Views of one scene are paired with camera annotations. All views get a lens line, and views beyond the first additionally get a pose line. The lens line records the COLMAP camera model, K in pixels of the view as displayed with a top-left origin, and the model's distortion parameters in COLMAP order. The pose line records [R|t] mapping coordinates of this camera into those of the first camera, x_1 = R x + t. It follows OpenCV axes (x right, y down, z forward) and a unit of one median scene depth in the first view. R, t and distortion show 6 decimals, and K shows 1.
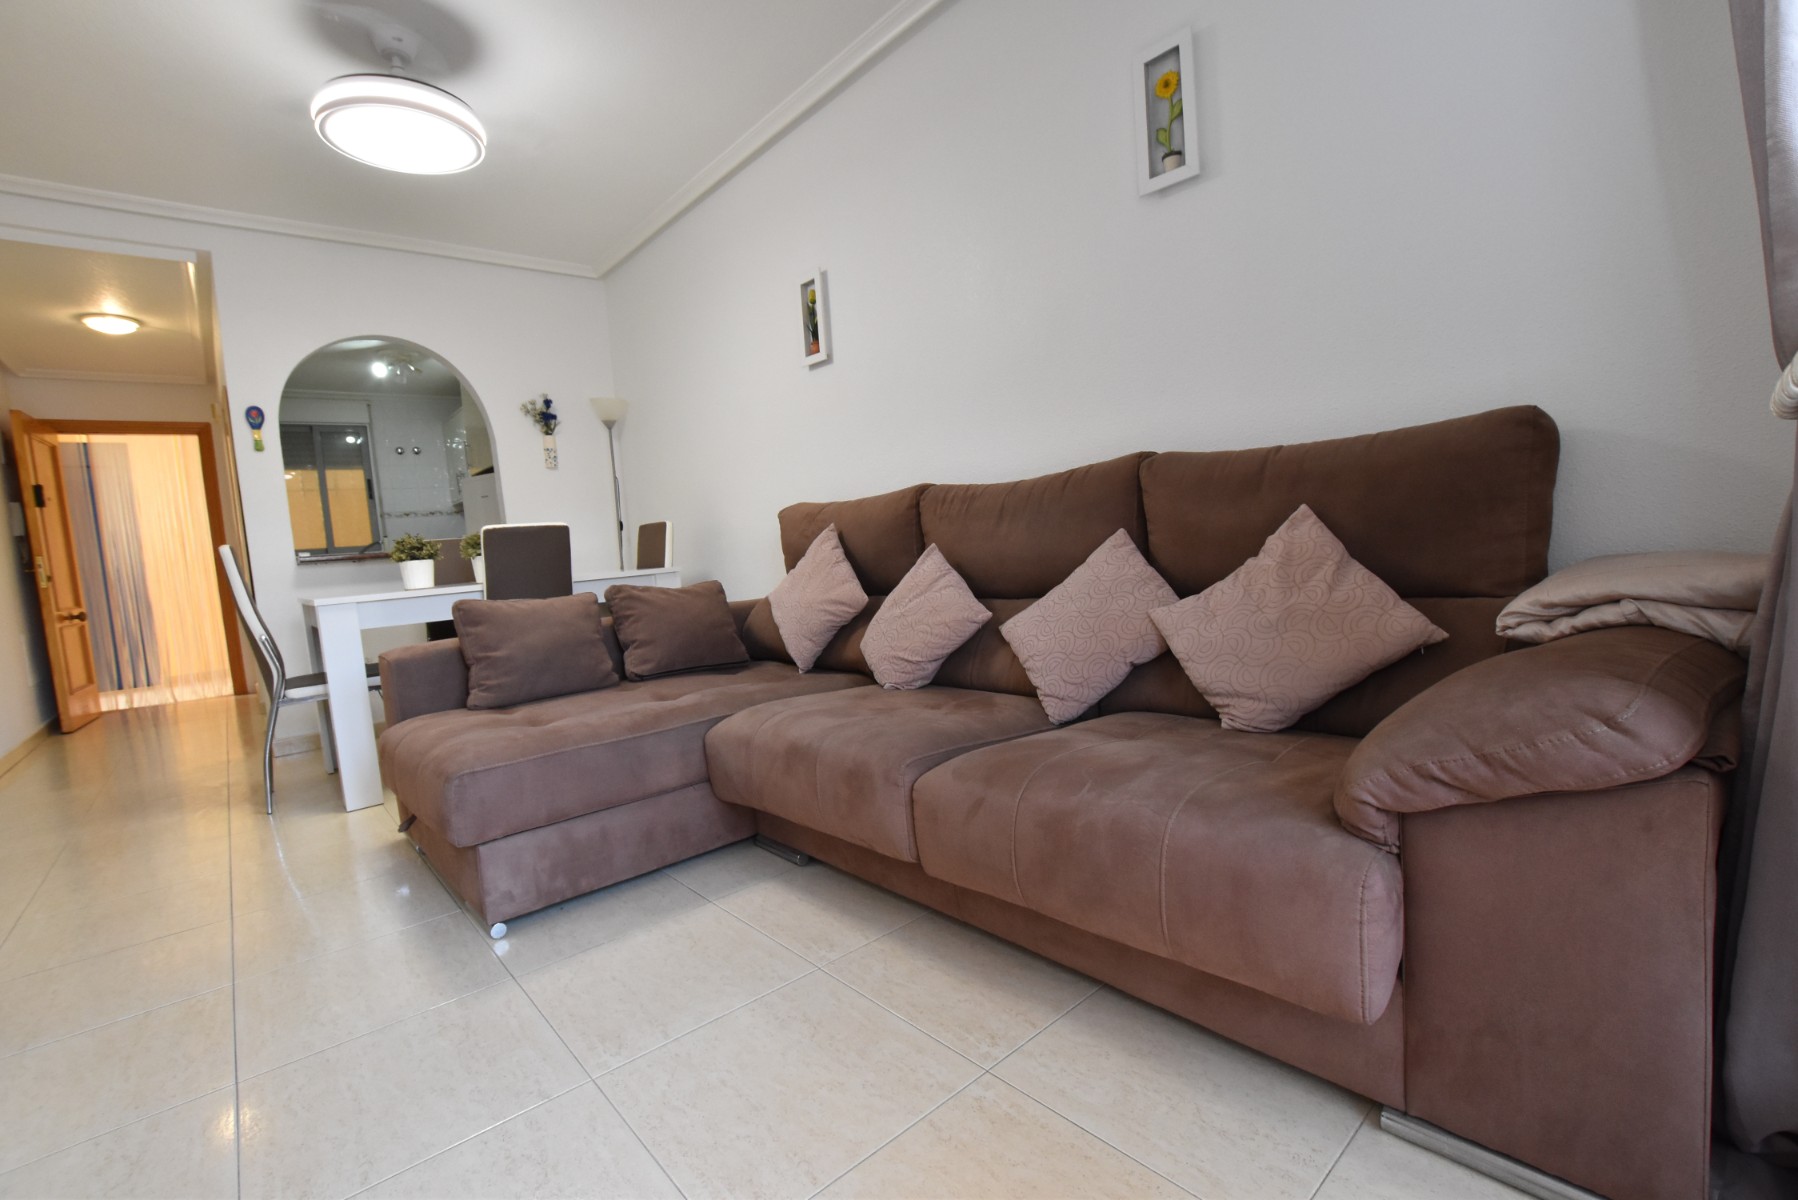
lens RADIAL K [[787.6, 0, 899.8], [0, 787.6, 603.0], [0, 0, 1]] dist [-0.038126, 0.007980]
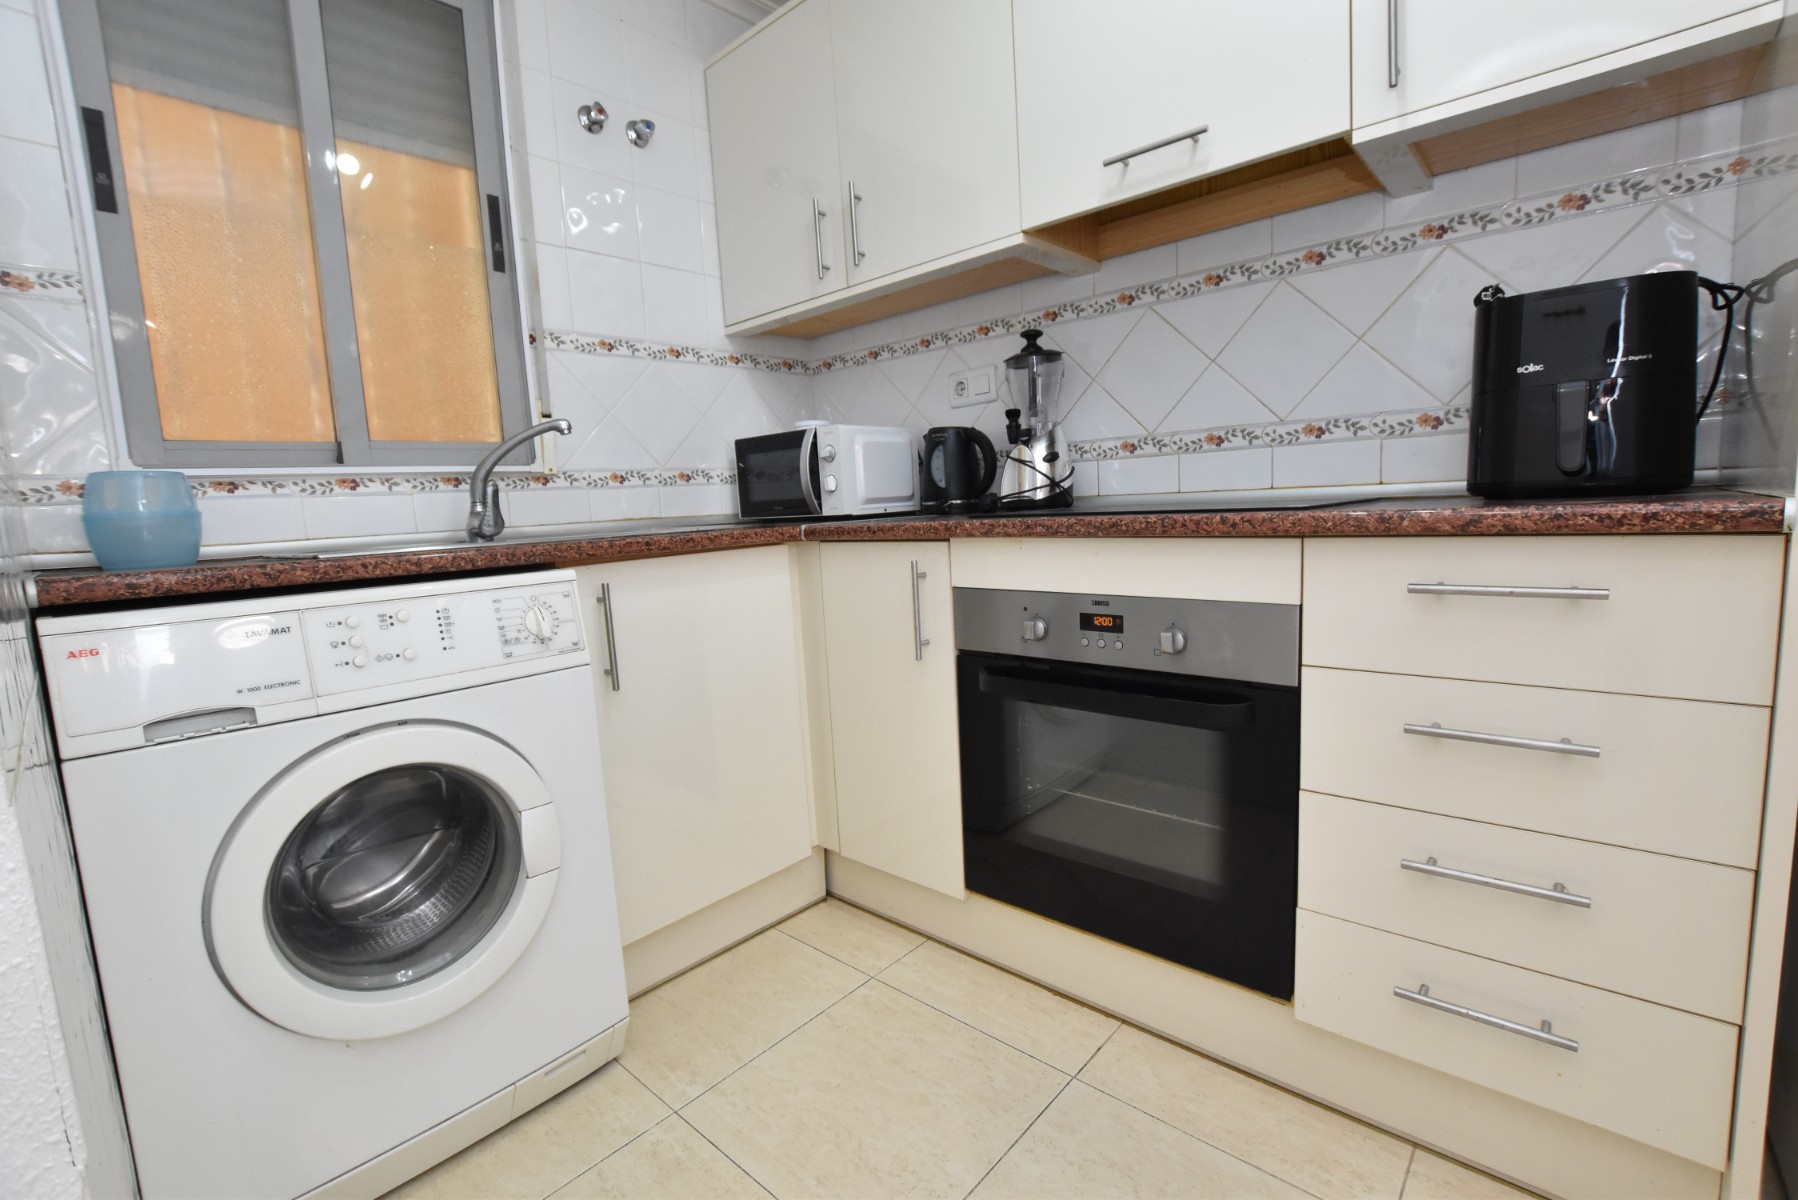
lens RADIAL K [[787.3, 0, 904.8], [0, 787.3, 600.9], [0, 0, 1]] dist [-0.036075, 0.007174]
pose [[0.992261, 0.006230, 0.124017, -1.168949], [-0.010661, 0.999327, 0.035097, -0.060895], [-0.123715, -0.036147, 0.991659, 1.441102]]
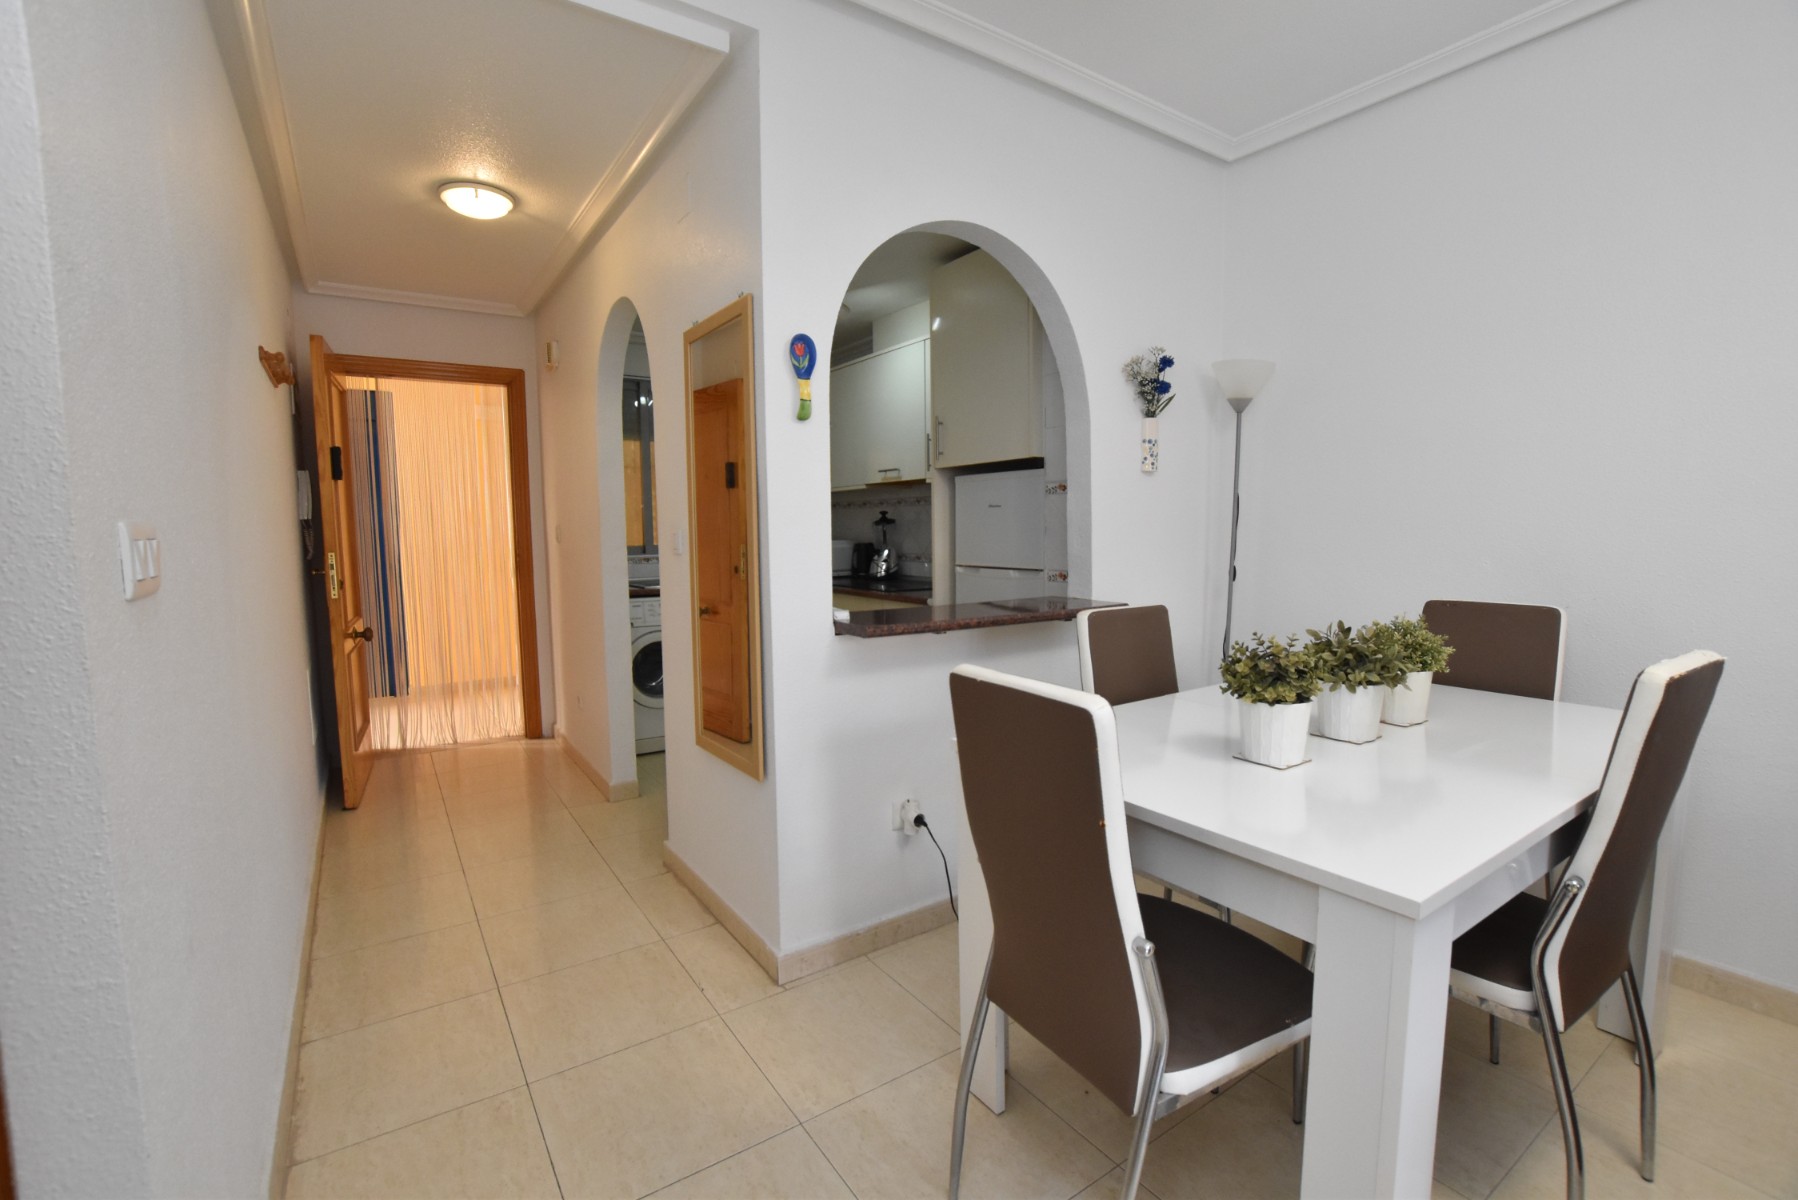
lens RADIAL K [[787.3, 0, 904.8], [0, 787.3, 600.9], [0, 0, 1]] dist [-0.036075, 0.007174]
pose [[0.990865, 0.076195, -0.111273, -0.794090], [-0.074386, 0.997022, 0.020327, -0.102892], [0.112491, -0.011864, 0.993582, 0.536340]]
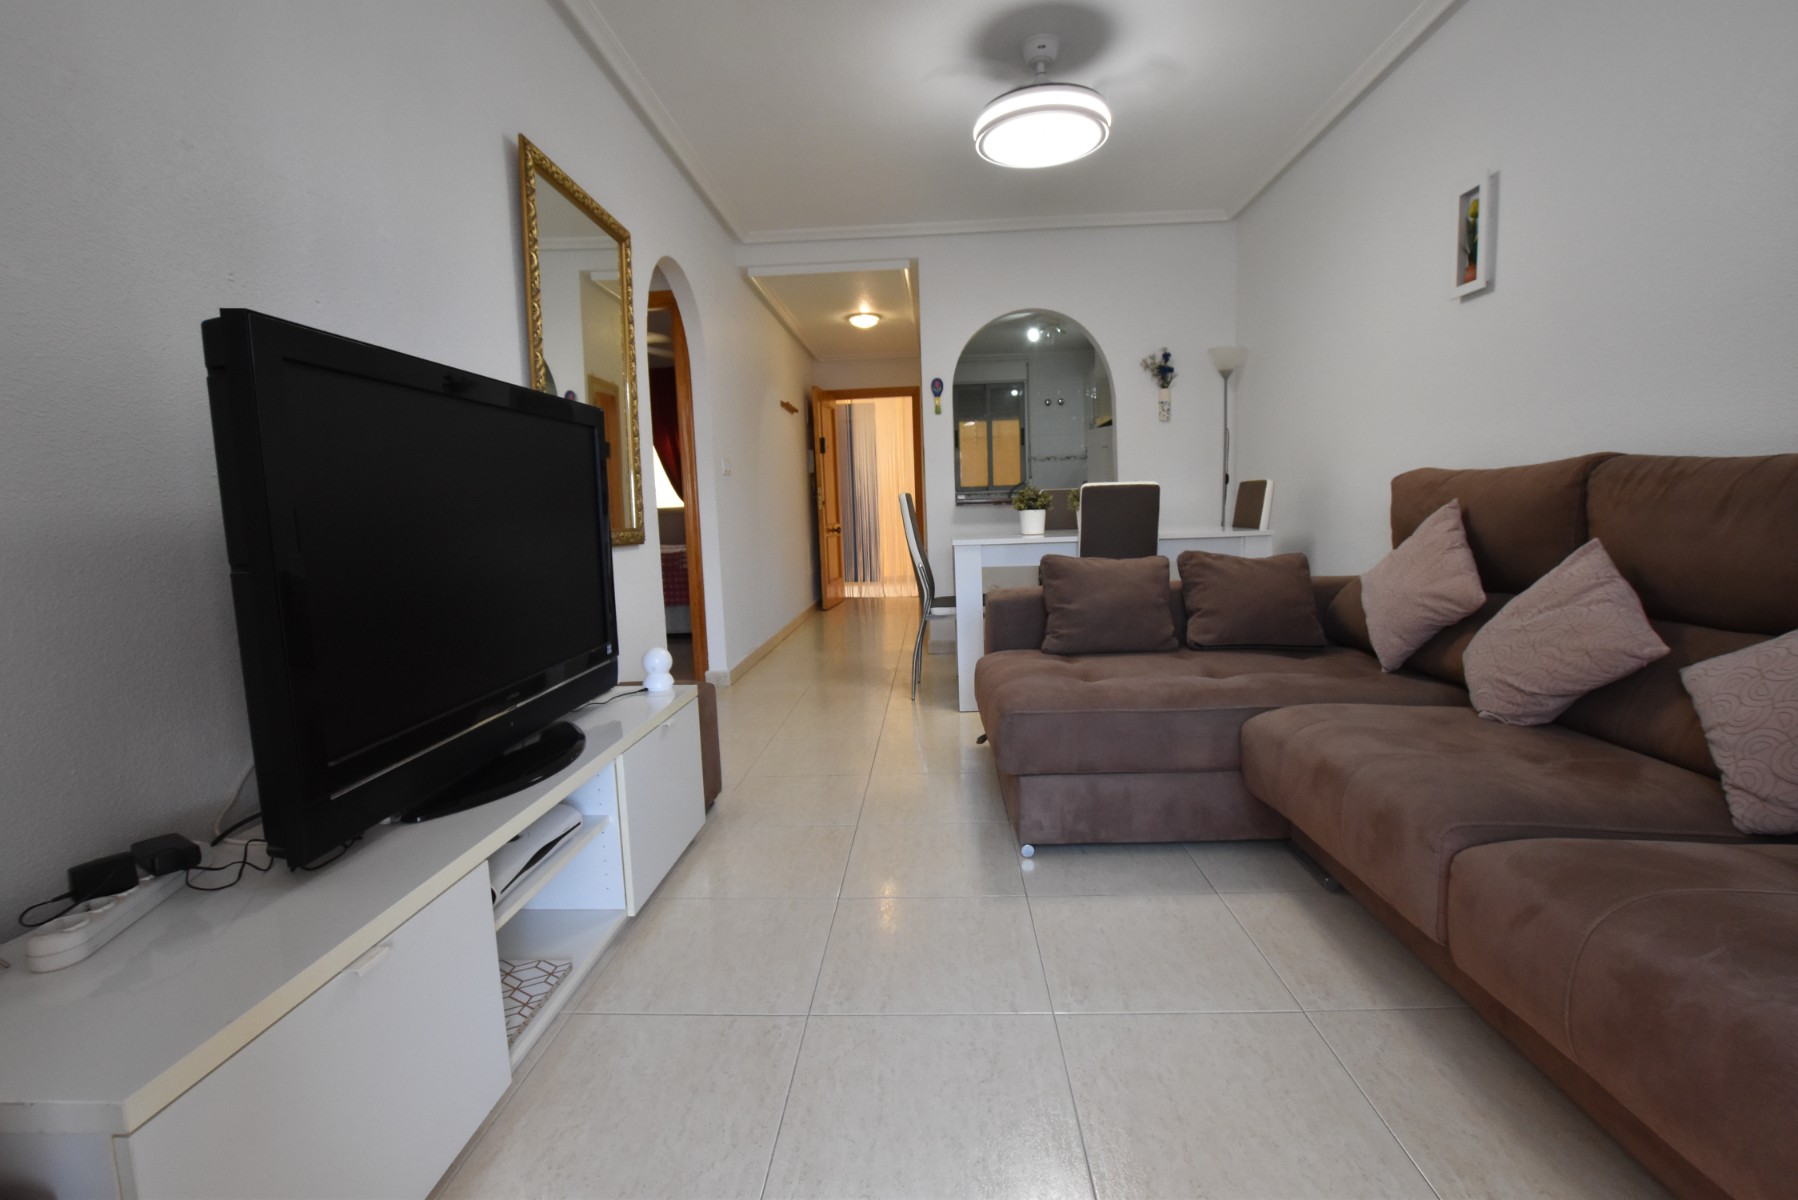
lens RADIAL K [[787.3, 0, 904.8], [0, 787.3, 600.9], [0, 0, 1]] dist [-0.036075, 0.007174]
pose [[0.722664, 0.131106, -0.678651, 0.053024], [-0.077307, 0.991017, 0.109130, -0.034076], [0.686862, -0.026400, 0.726308, 0.016478]]
